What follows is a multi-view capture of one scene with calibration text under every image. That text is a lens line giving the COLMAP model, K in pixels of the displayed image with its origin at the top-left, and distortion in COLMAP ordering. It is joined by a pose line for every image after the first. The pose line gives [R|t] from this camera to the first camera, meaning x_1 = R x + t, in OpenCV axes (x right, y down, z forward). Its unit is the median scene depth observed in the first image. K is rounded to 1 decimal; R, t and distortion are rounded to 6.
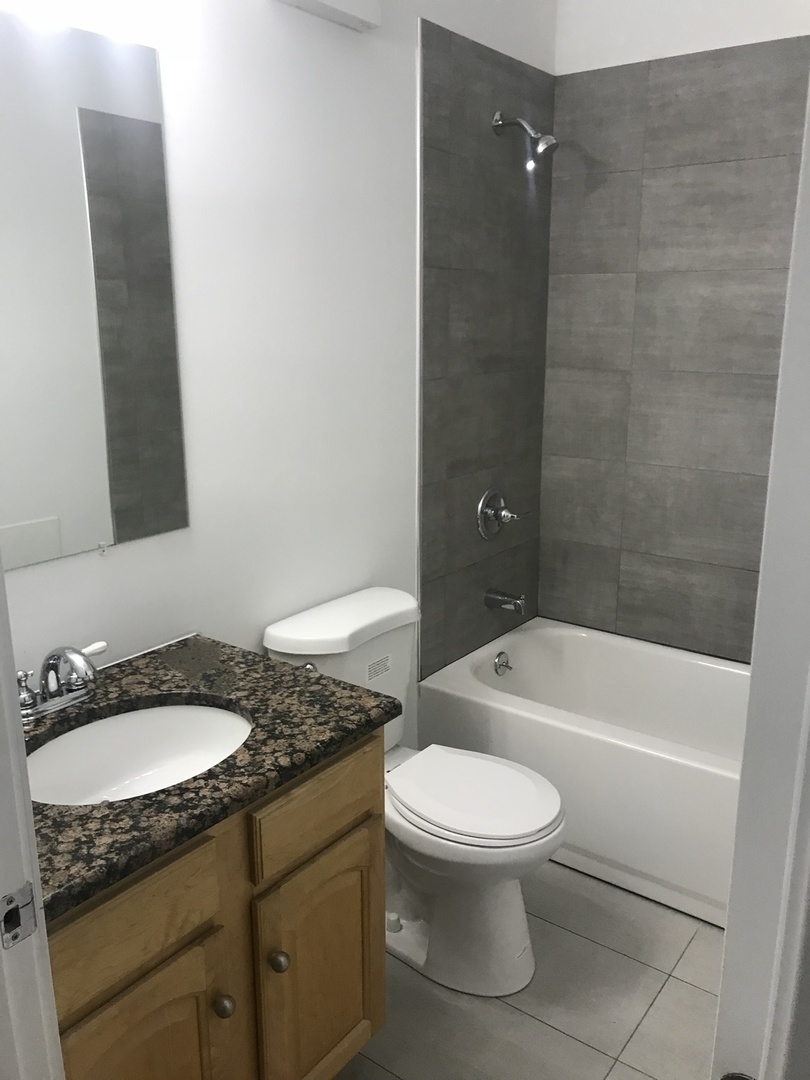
lens RADIAL K [[900.5, 0, 407.5], [0, 900.5, 527.9], [0, 0, 1]] dist [0.052426, 0.000671]
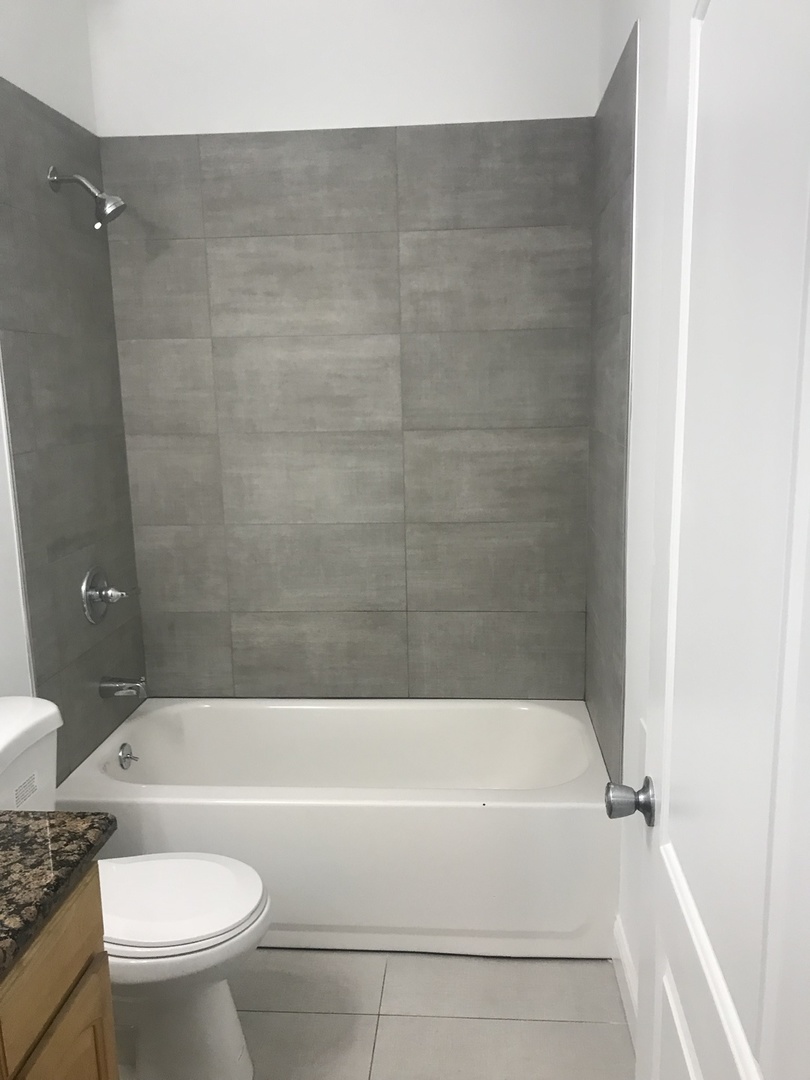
lens RADIAL K [[902.6, 0, 405.0], [0, 902.6, 540.0], [0, 0, 1]] dist [0.102789, -0.116389]
pose [[0.858473, -0.118128, 0.499069, -0.096765], [0.148139, 0.988748, -0.020789, -0.005700], [-0.490998, 0.091779, 0.866313, 0.036797]]
